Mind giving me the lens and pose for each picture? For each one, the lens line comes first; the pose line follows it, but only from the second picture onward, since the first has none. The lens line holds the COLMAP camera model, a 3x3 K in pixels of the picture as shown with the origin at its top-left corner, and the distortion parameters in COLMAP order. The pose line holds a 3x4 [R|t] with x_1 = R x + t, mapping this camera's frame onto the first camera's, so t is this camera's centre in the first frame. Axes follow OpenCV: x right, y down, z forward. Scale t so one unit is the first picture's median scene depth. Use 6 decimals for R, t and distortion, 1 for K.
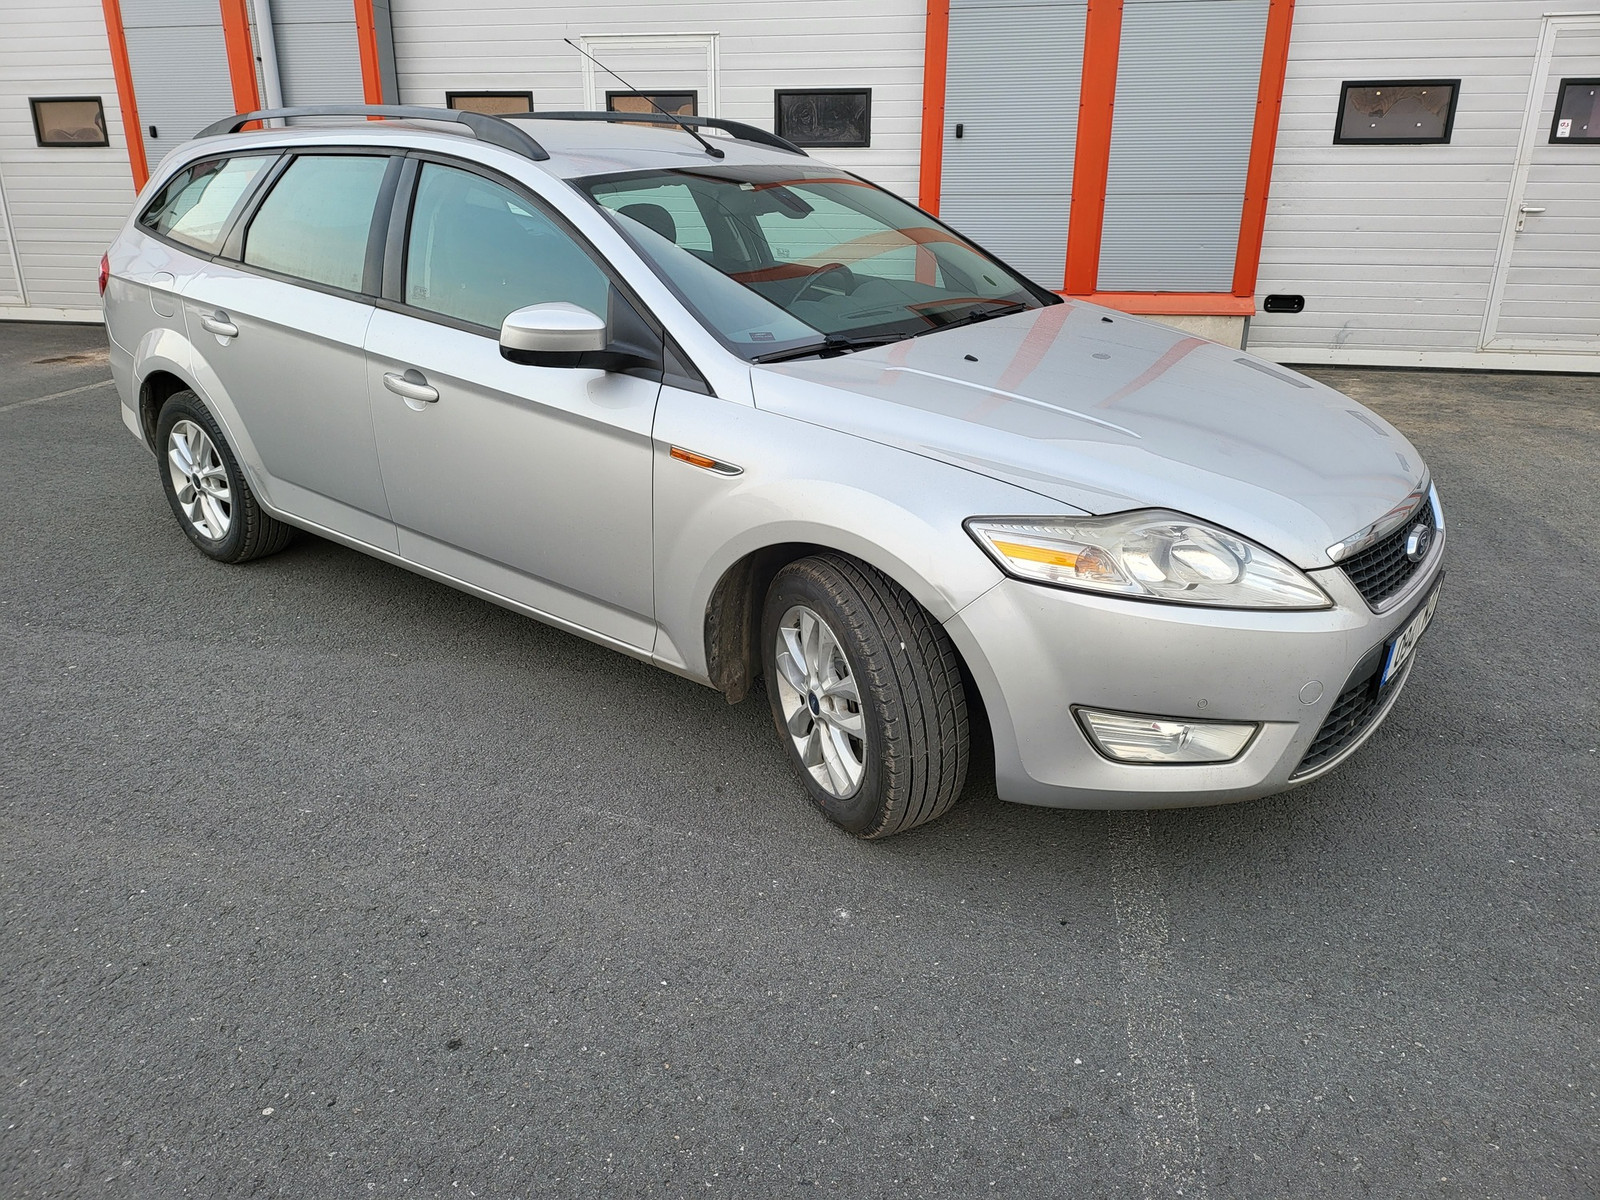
lens RADIAL K [[1138.2, 0, 796.7], [0, 1138.2, 595.4], [0, 0, 1]] dist [0.052493, -0.043235]
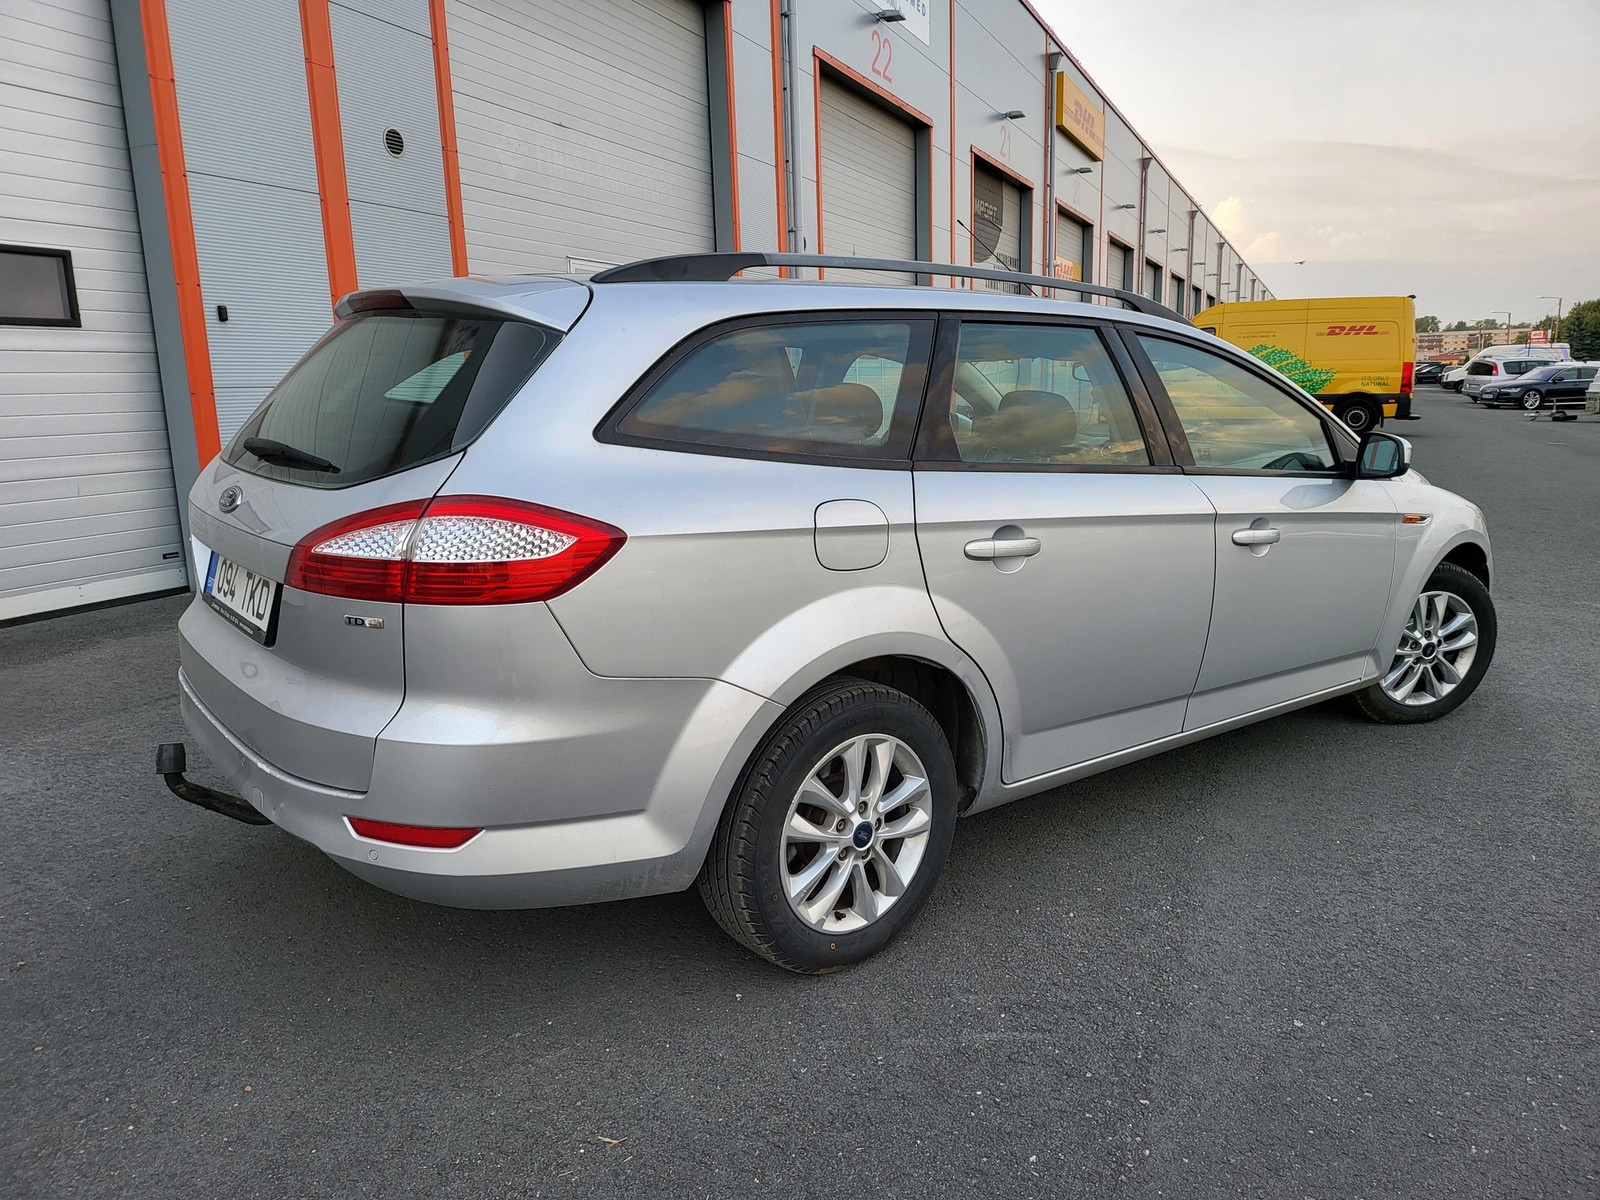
lens RADIAL K [[1138.2, 0, 805.7], [0, 1138.2, 602.6], [0, 0, 1]] dist [0.052493, -0.043235]
pose [[0.198130, -0.194222, 0.960741, -1.171282], [0.347441, 0.930443, 0.116445, -0.317822], [-0.916531, 0.310730, 0.251829, 0.921293]]
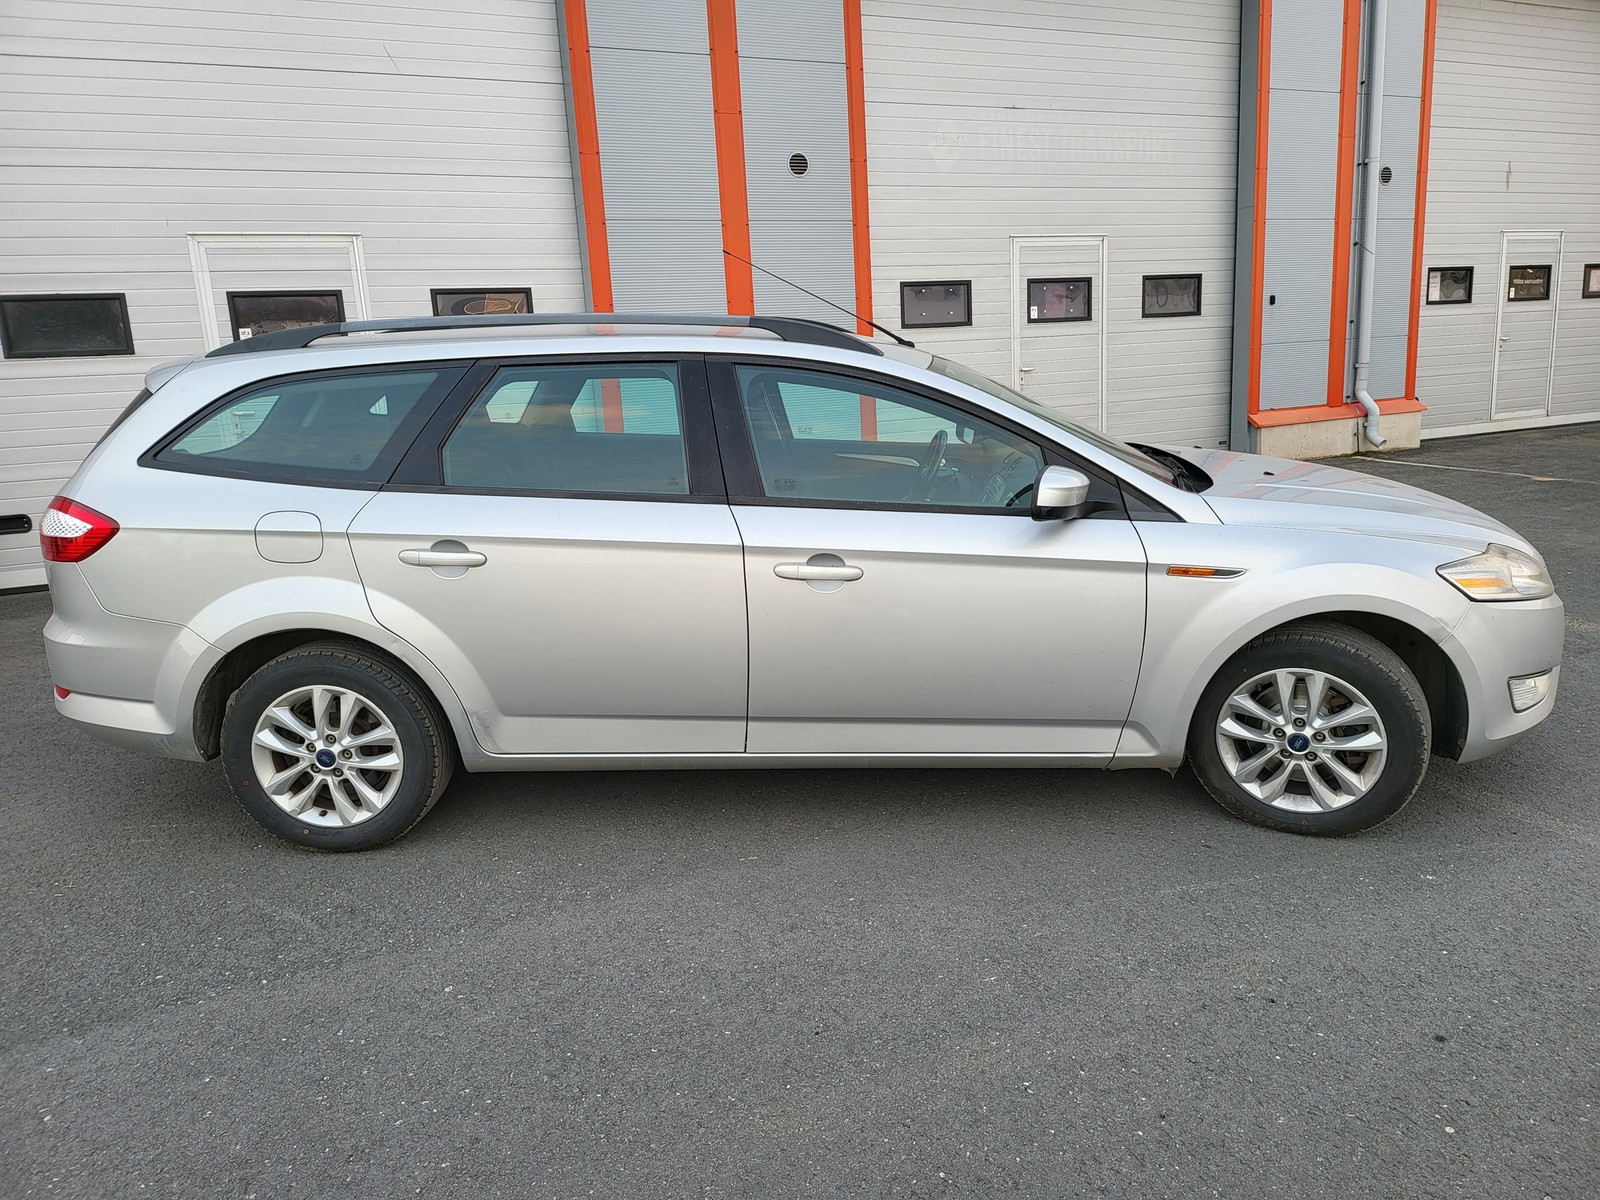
lens RADIAL K [[1138.2, 0, 804.8], [0, 1138.2, 601.9], [0, 0, 1]] dist [0.052493, -0.043235]
pose [[0.798356, -0.168281, 0.578195, -0.764627], [0.249906, 0.966161, -0.063867, -0.076086], [-0.547882, 0.195483, 0.813395, 0.150299]]
